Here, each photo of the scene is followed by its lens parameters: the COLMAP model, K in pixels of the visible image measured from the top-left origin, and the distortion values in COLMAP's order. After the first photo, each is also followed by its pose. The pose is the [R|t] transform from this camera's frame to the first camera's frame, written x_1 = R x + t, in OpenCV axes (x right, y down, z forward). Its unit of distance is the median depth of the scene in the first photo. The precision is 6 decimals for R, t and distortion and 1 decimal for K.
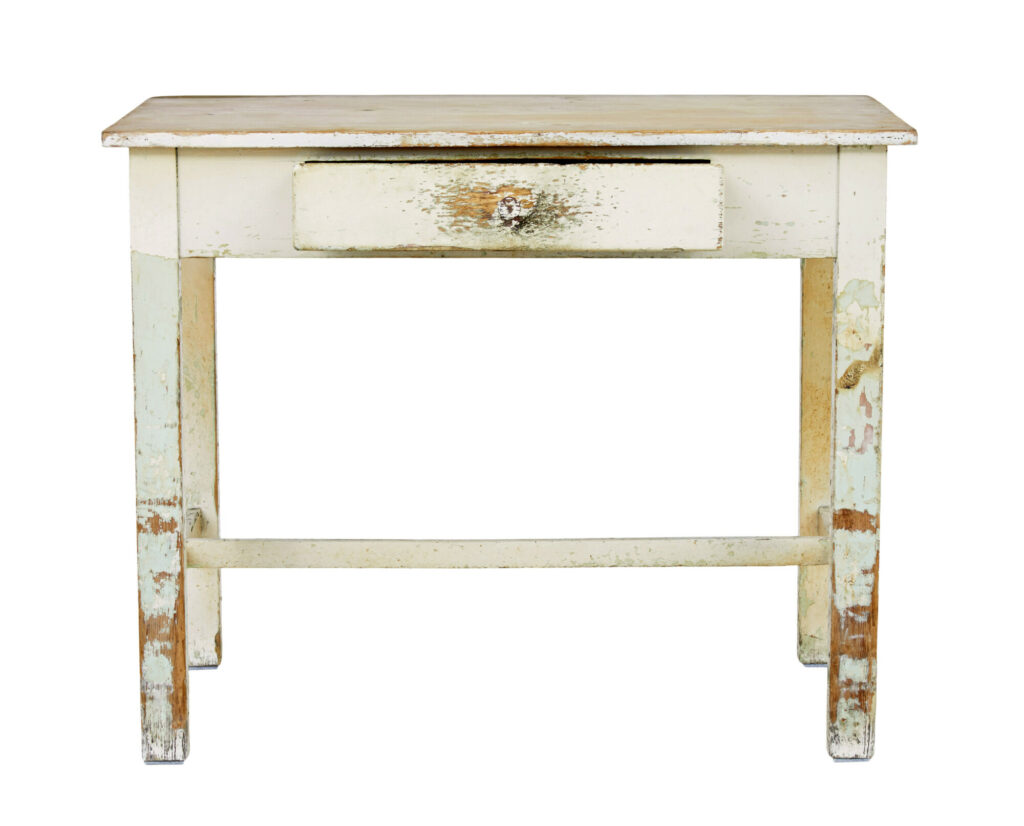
lens RADIAL K [[3249.3, 0, 512.0], [0, 3249.3, 412.5], [0, 0, 1]] dist [0.136194, 0.000000]
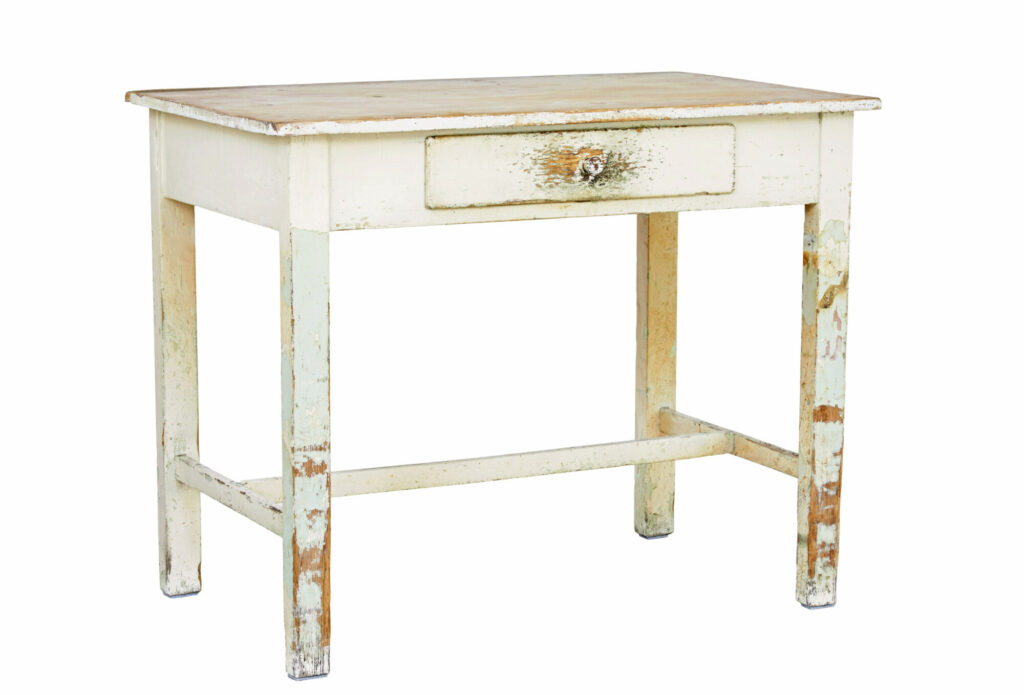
lens RADIAL K [[2622.6, 0, 512.0], [0, 2622.6, 348.0], [0, 0, 1]] dist [0.088680, 0.000000]
pose [[0.904702, -0.071880, 0.419937, -0.423113], [0.068539, 0.997382, 0.023063, -0.023314], [-0.420495, 0.007917, 0.907260, 0.142257]]
